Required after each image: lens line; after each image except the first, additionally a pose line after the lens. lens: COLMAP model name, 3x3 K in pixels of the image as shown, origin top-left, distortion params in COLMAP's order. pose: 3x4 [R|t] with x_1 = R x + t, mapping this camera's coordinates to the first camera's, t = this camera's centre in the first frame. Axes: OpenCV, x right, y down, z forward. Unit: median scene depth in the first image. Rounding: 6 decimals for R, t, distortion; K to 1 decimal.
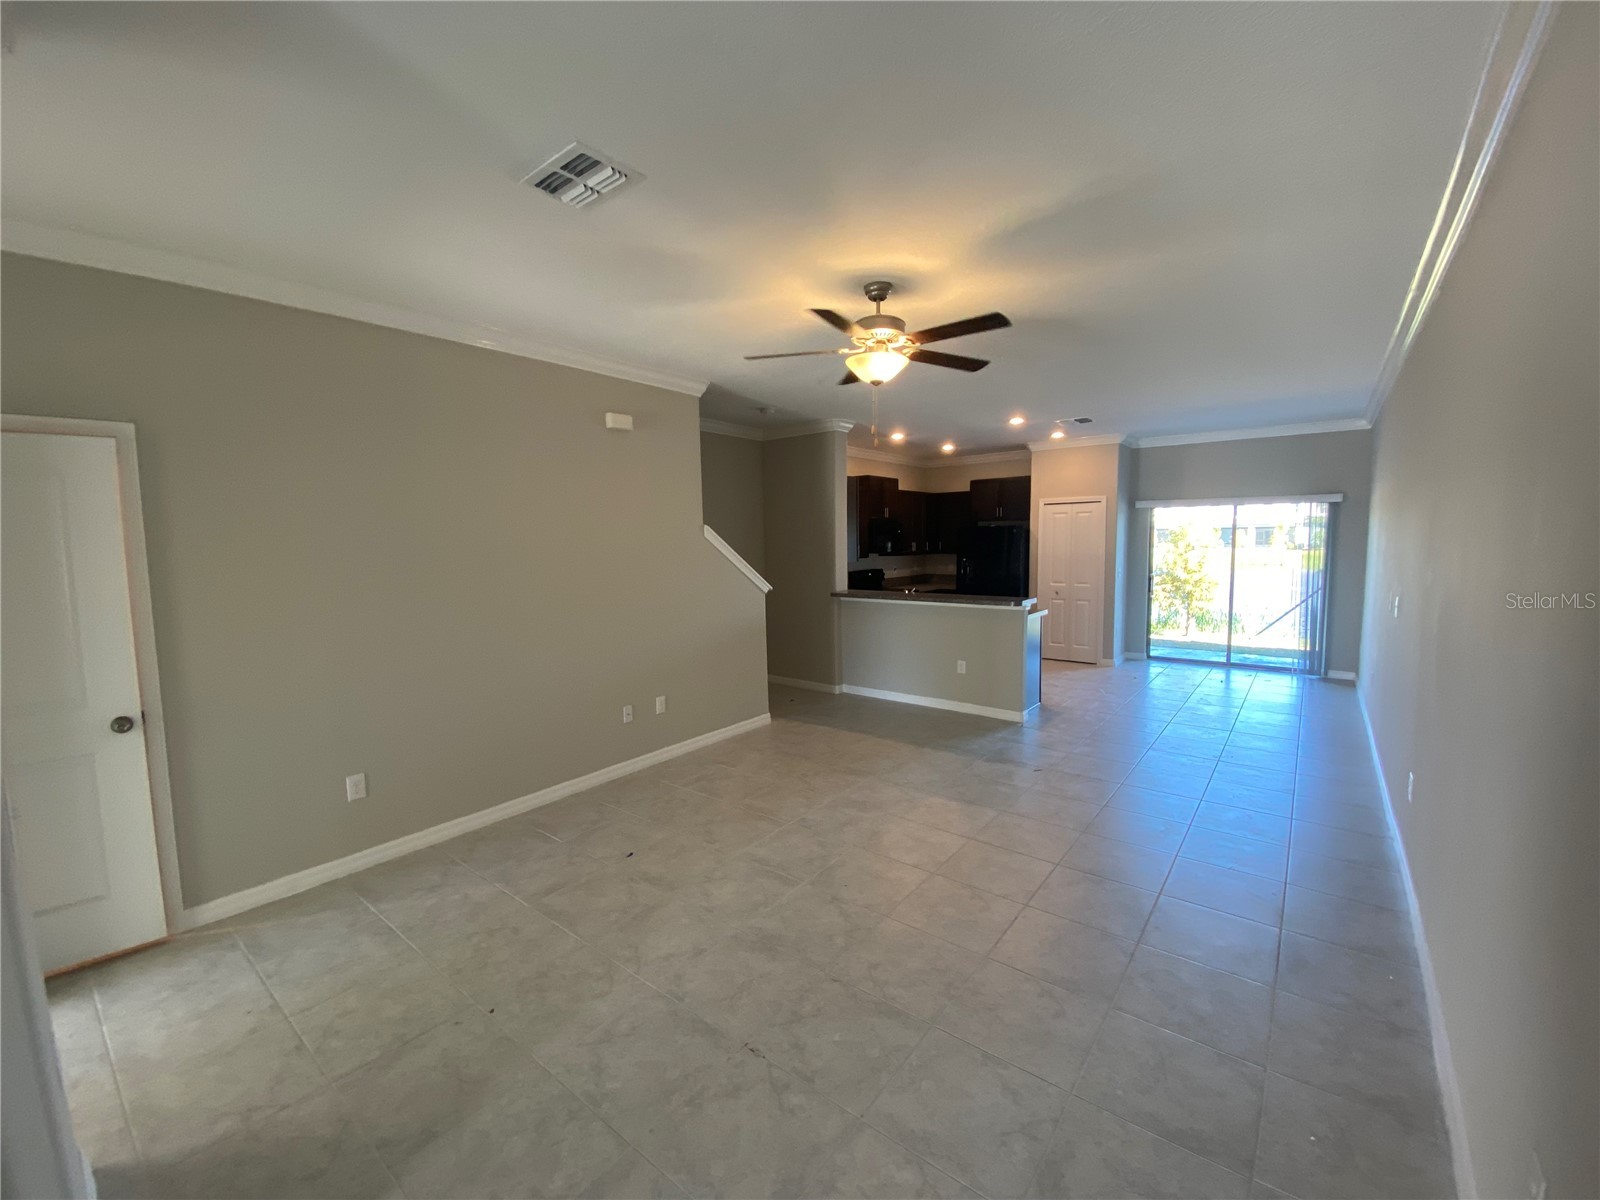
lens RADIAL K [[646.7, 0, 796.9], [0, 646.7, 605.1], [0, 0, 1]] dist [-0.005125, -0.002106]
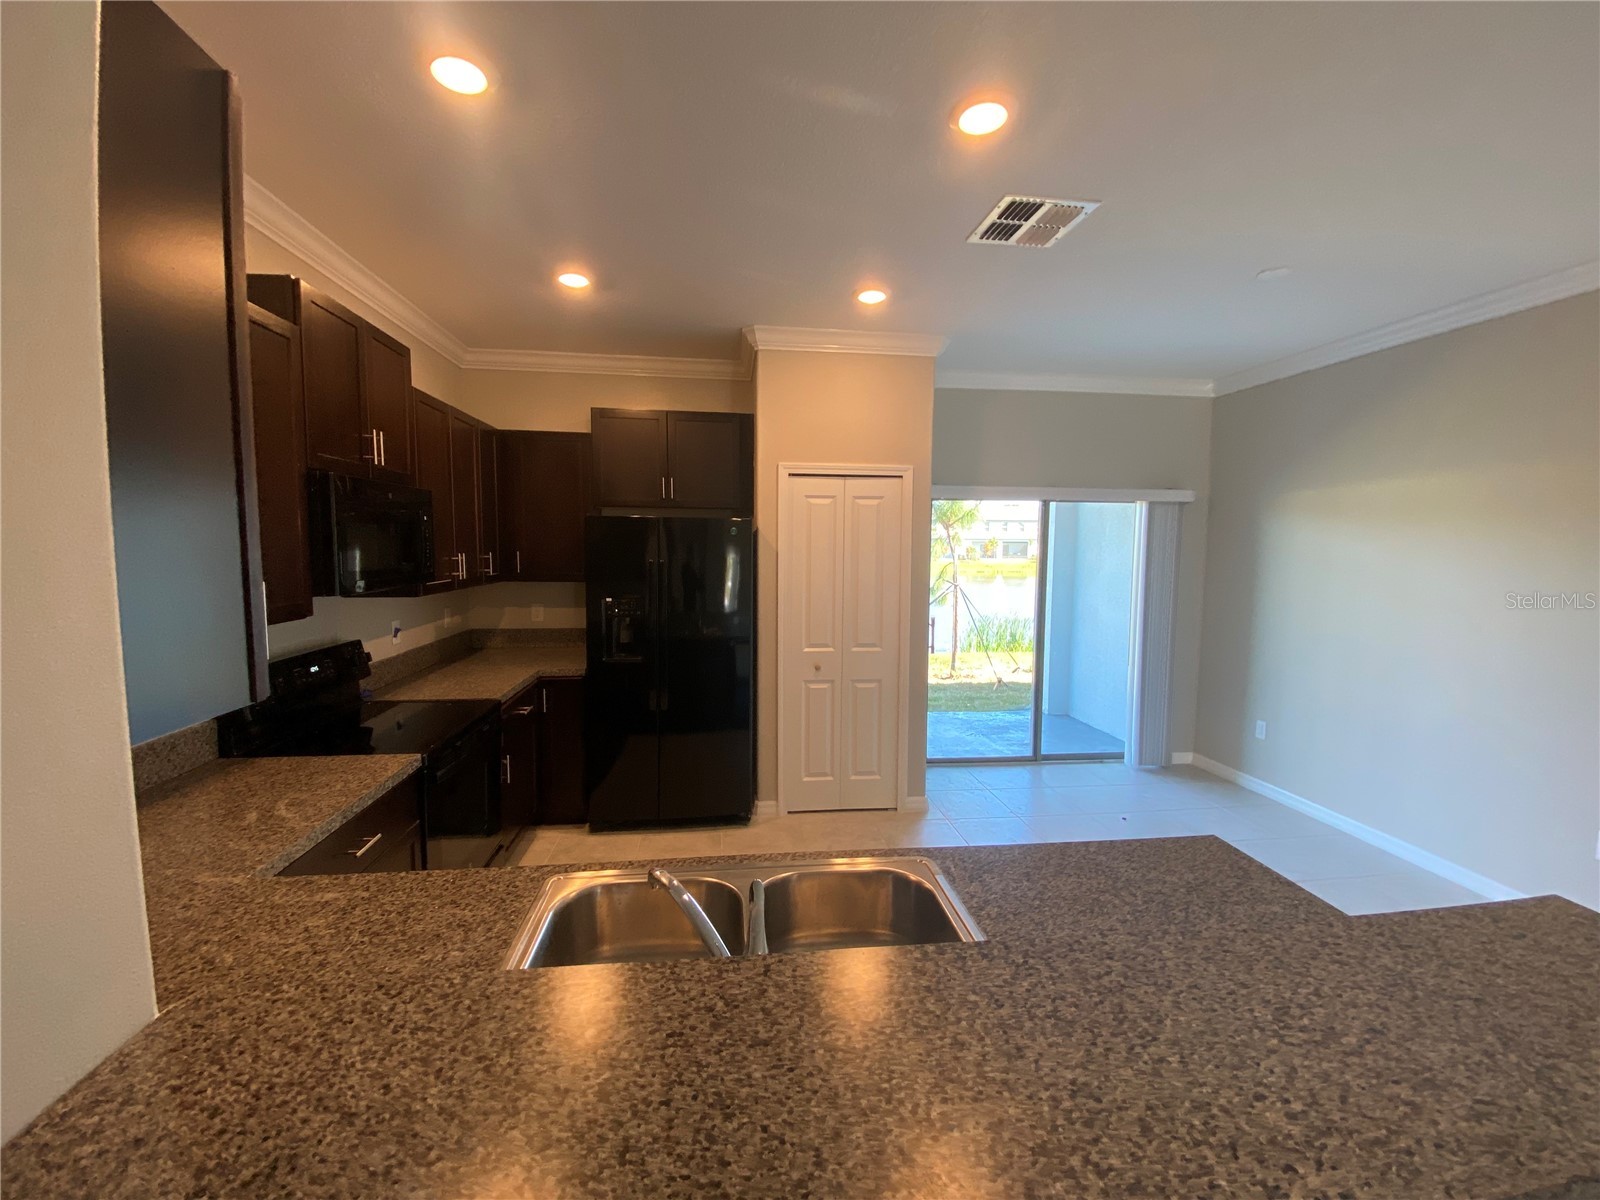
lens RADIAL K [[646.7, 0, 807.0], [0, 646.7, 599.2], [0, 0, 1]] dist [-0.005125, -0.002106]
pose [[0.683633, -0.036682, 0.728904, 0.055748], [0.049872, 0.998750, 0.003487, -0.064778], [-0.728120, 0.033968, 0.684607, 0.632262]]
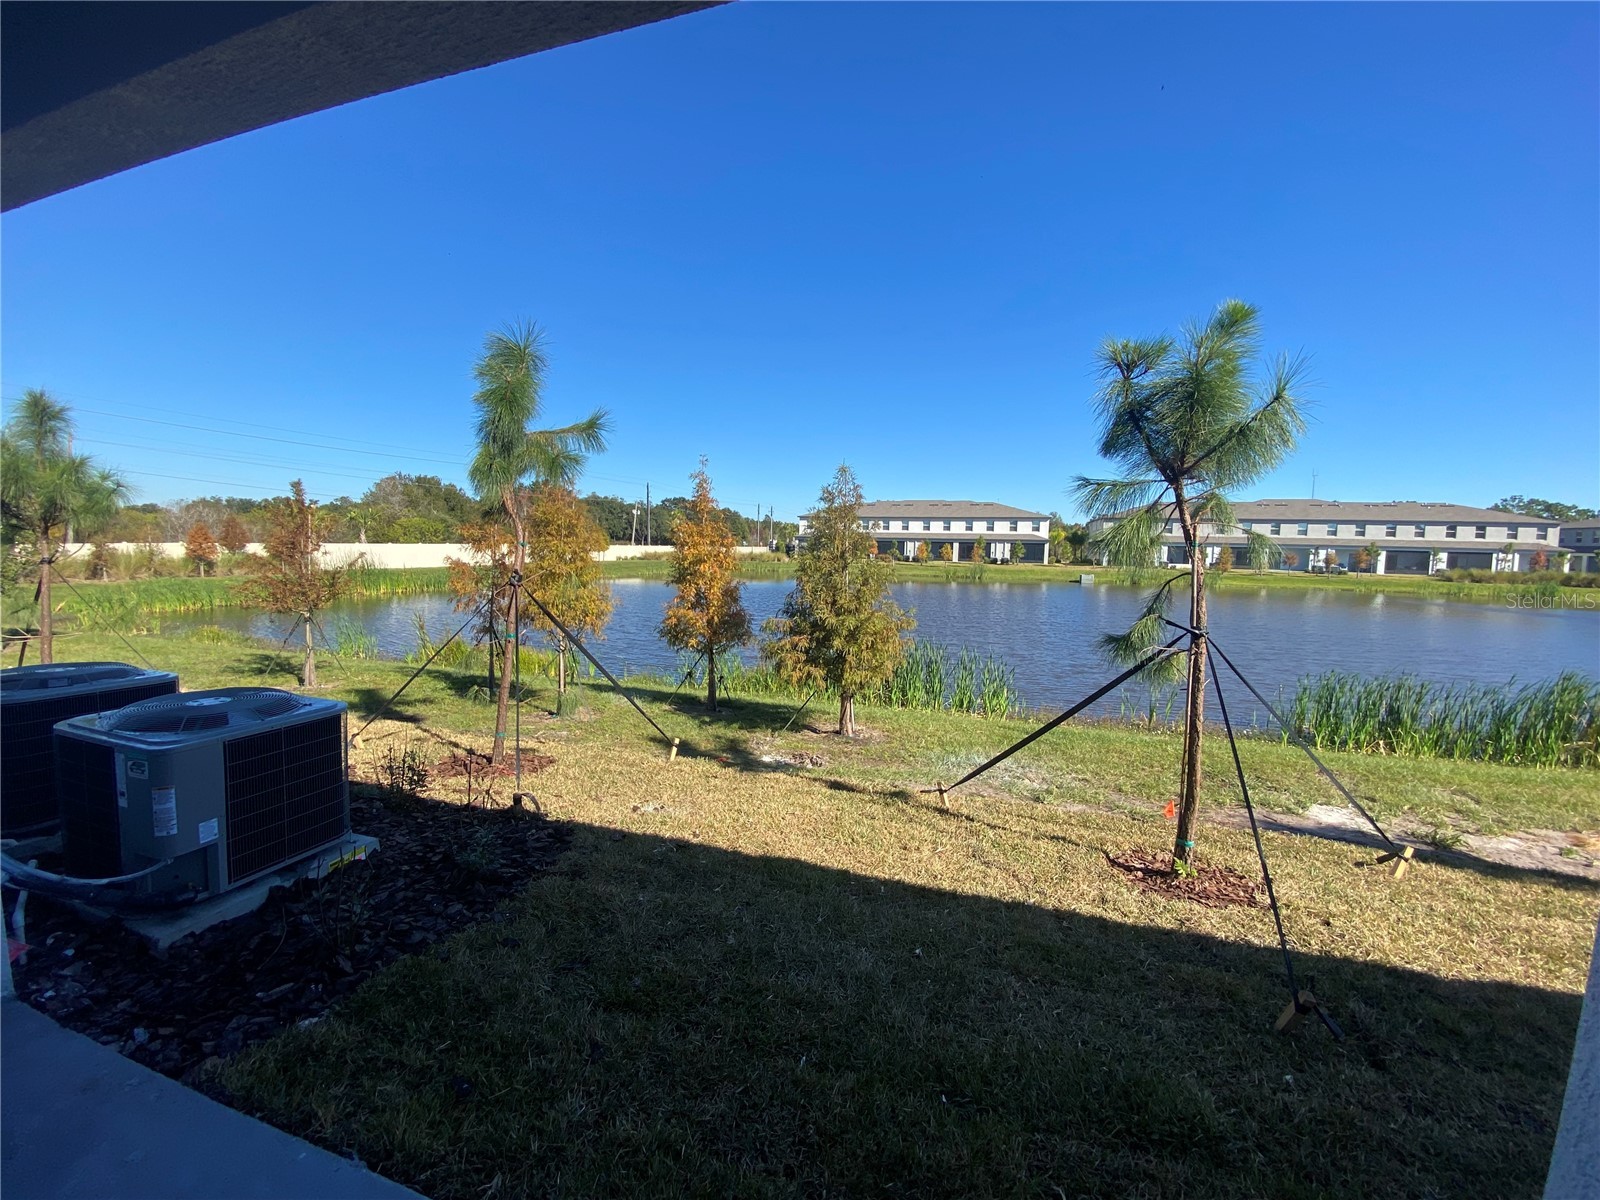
lens RADIAL K [[646.7, 0, 795.0], [0, 646.7, 608.6], [0, 0, 1]] dist [-0.005125, -0.002106]
pose [[0.932363, 0.002660, 0.361514, 0.663465], [-0.001781, 0.999995, -0.002766, -0.087845], [-0.361519, 0.001935, 0.932363, 0.920442]]
